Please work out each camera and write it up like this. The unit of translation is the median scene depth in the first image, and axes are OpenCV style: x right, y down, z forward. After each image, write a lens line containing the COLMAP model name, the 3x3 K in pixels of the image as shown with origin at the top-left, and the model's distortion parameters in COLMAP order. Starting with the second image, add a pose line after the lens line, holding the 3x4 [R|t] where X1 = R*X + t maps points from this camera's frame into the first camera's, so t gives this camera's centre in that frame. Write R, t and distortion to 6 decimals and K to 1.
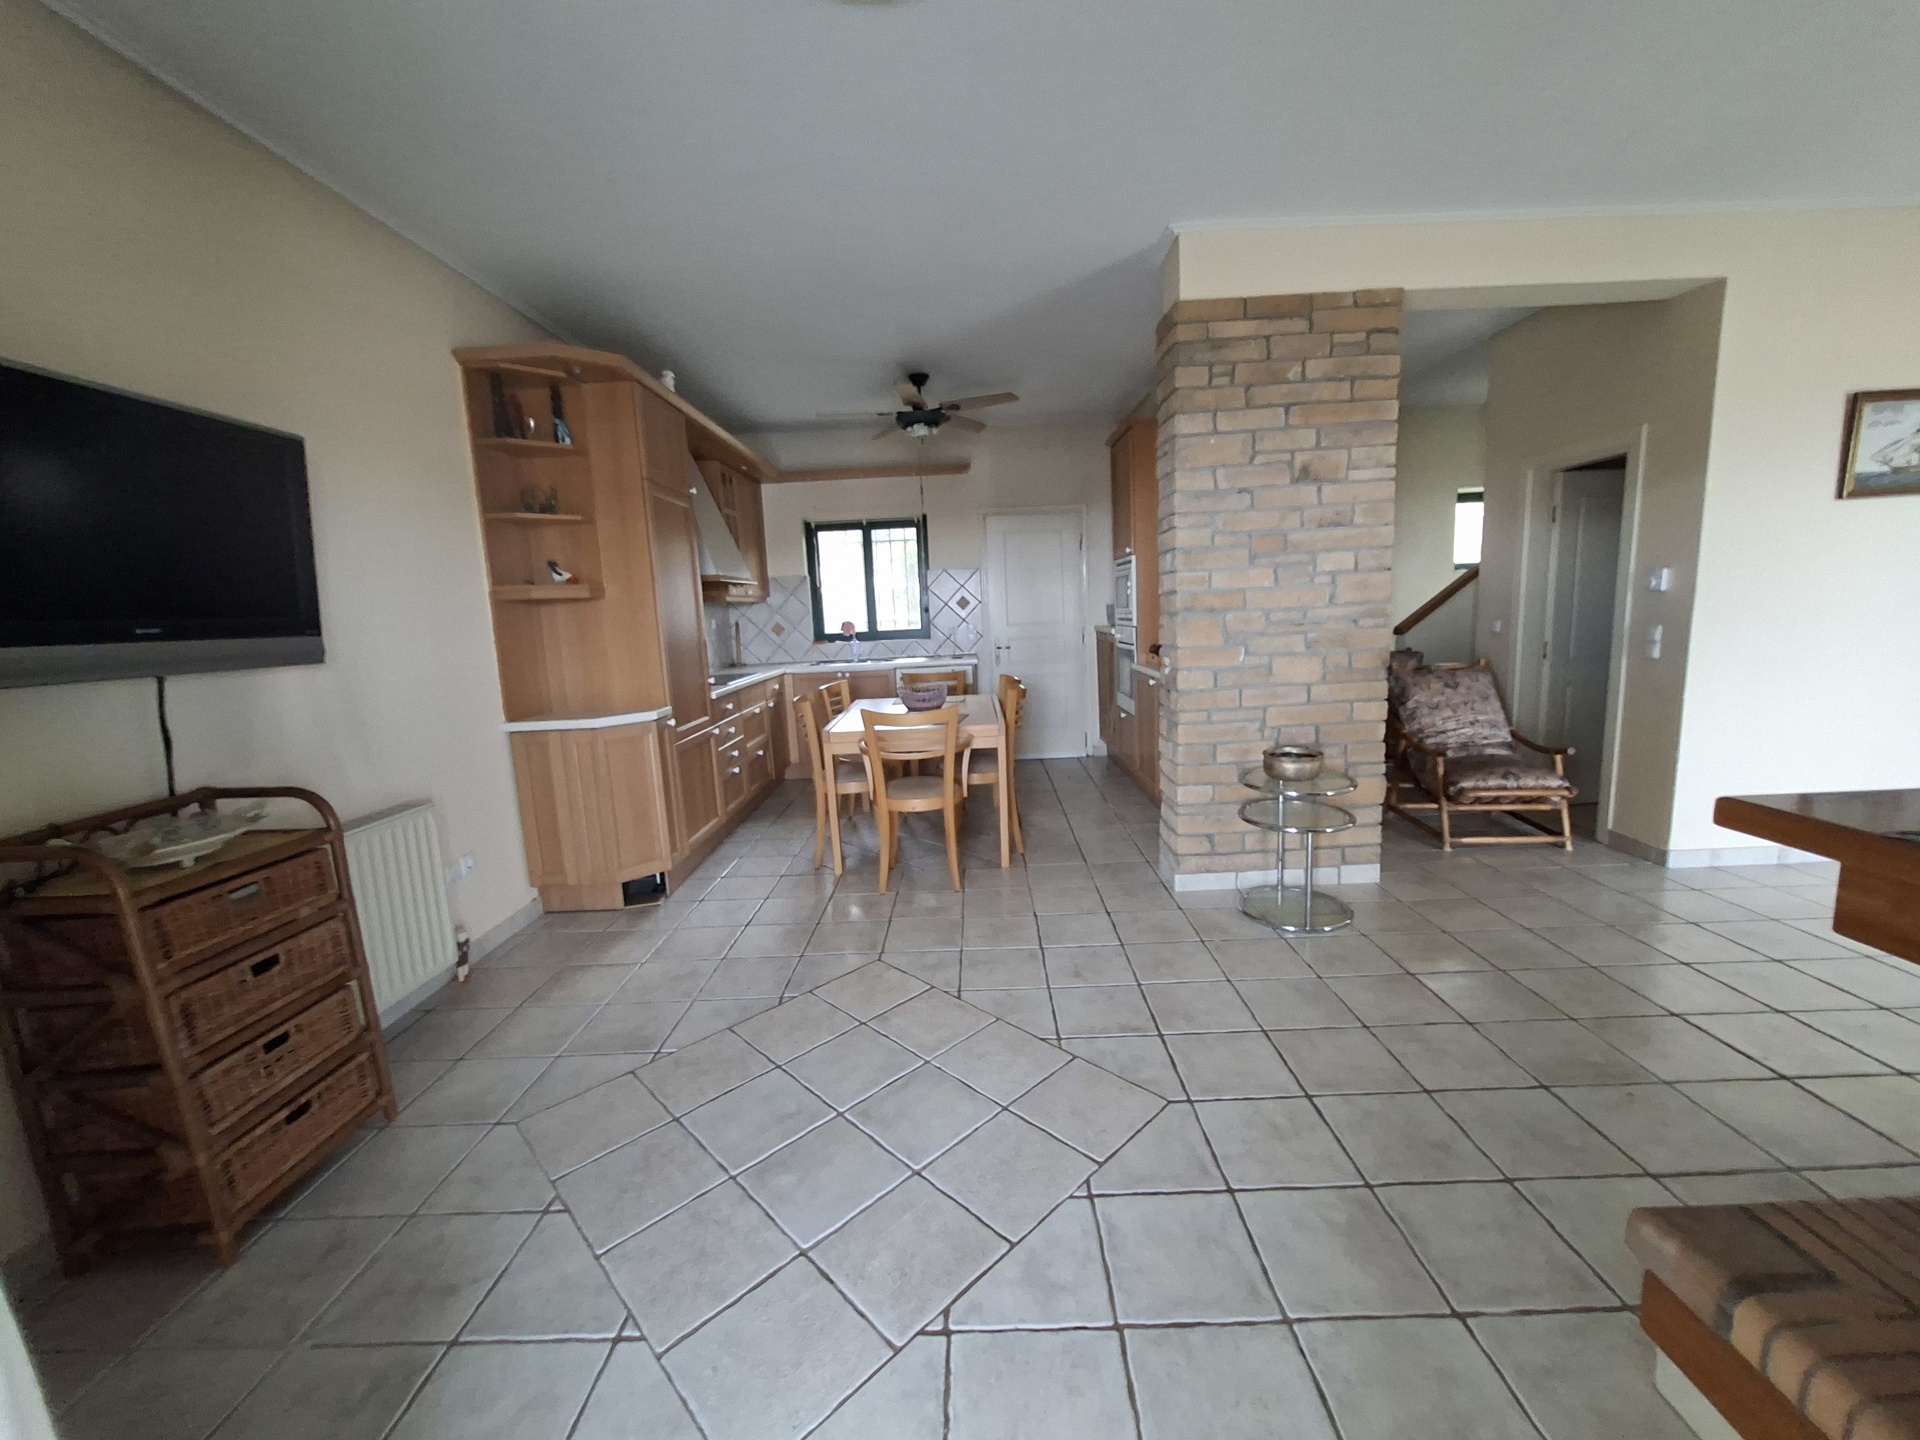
lens RADIAL K [[752.6, 0, 961.1], [0, 752.6, 712.8], [0, 0, 1]] dist [-0.007032, 0.000585]
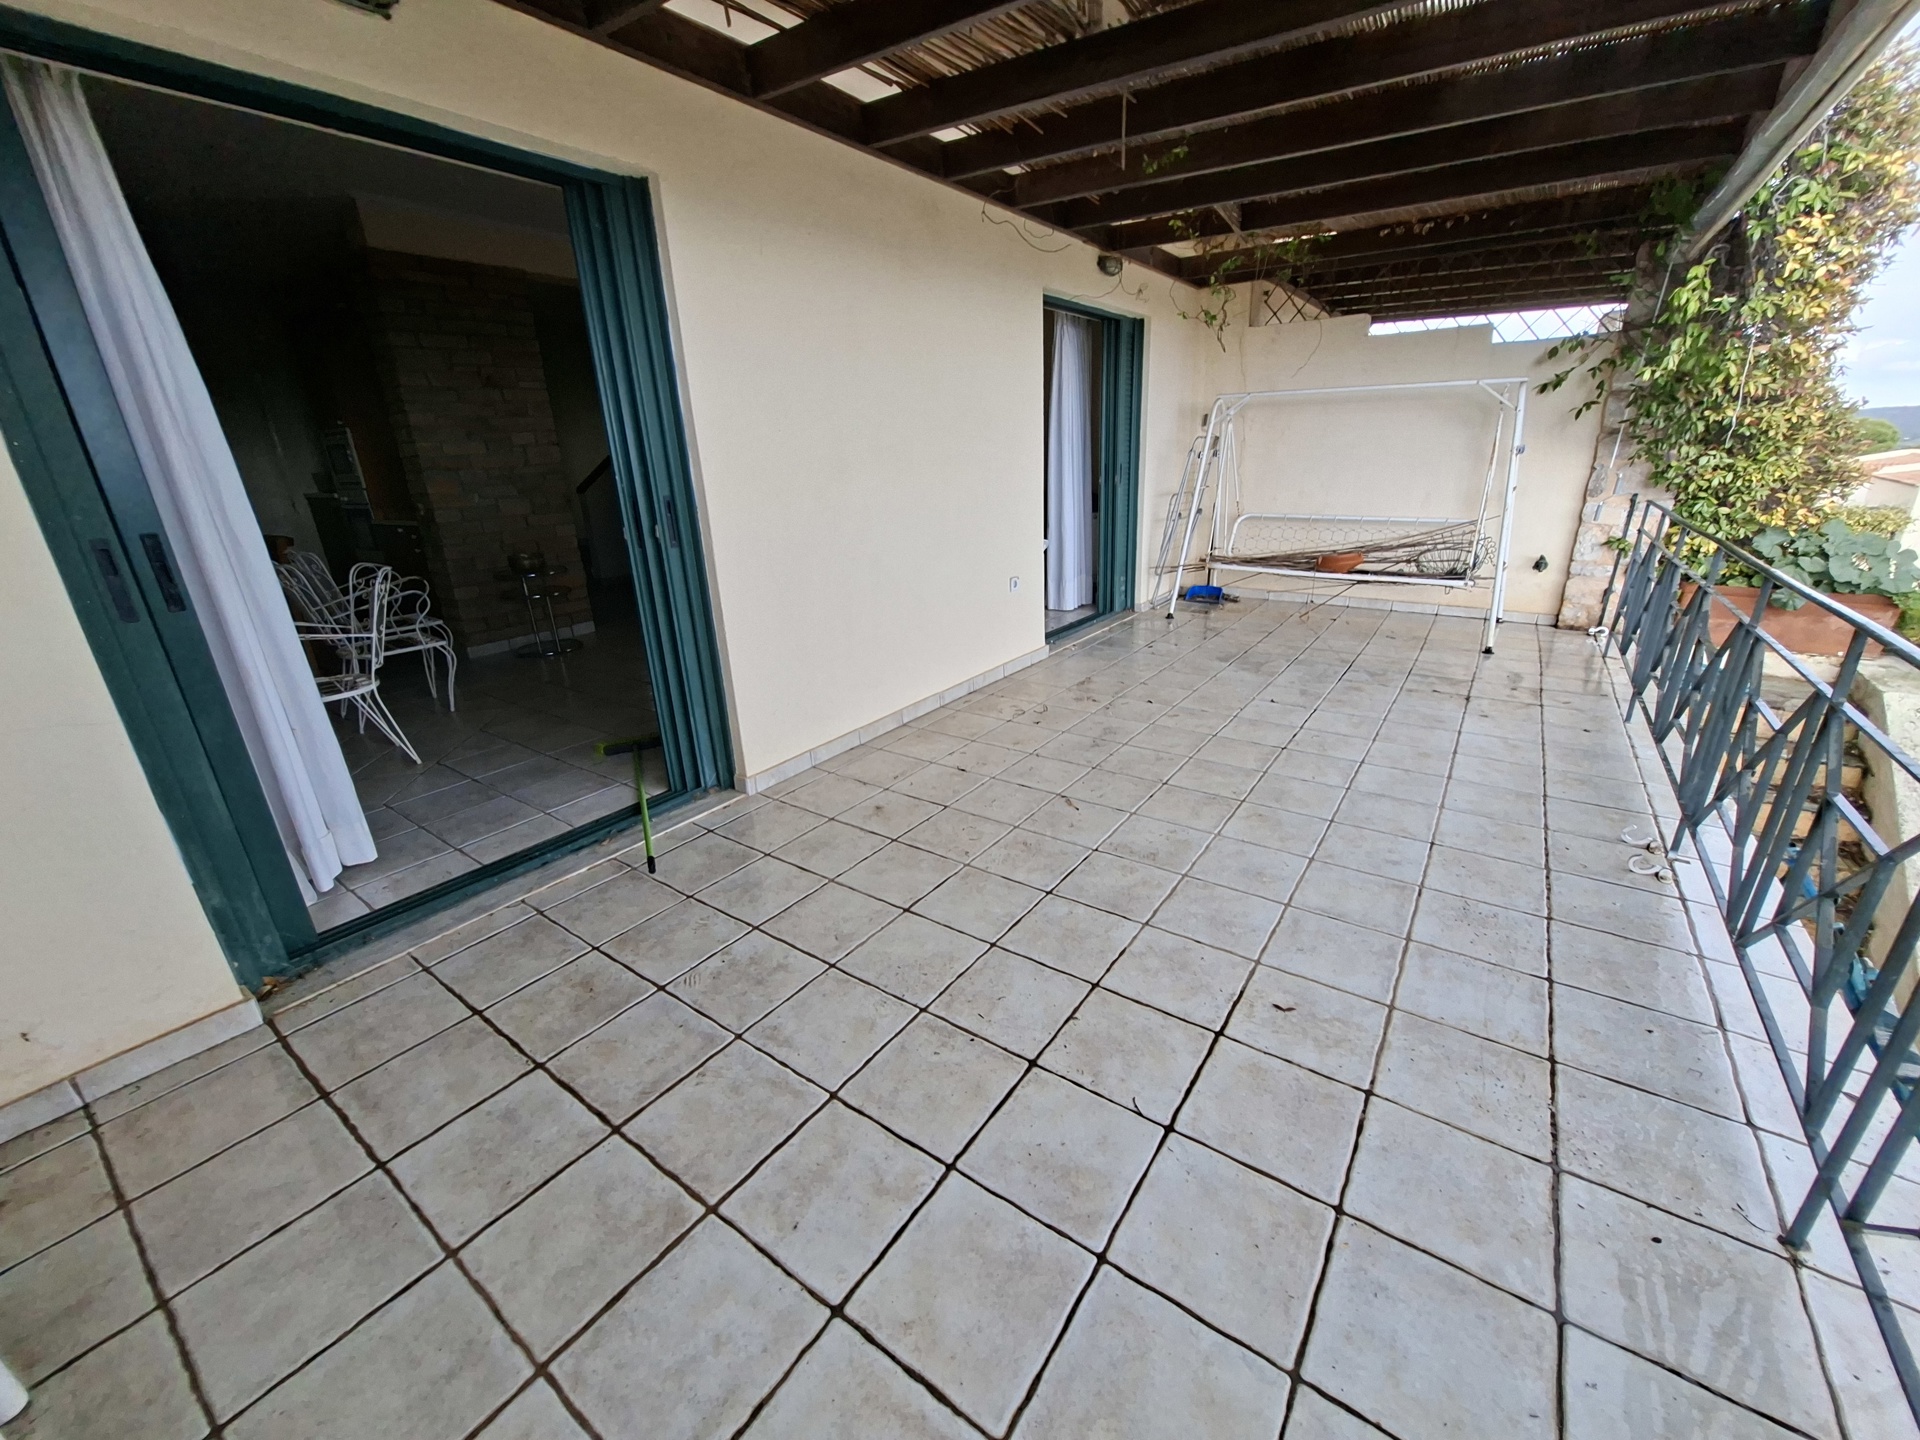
lens RADIAL K [[752.6, 0, 969.7], [0, 752.6, 724.5], [0, 0, 1]] dist [-0.007032, 0.000585]
pose [[0.567668, -0.255217, 0.782699, -0.395408], [0.124638, 0.966418, 0.224727, 0.157419], [-0.813768, -0.030016, 0.580414, -0.777165]]
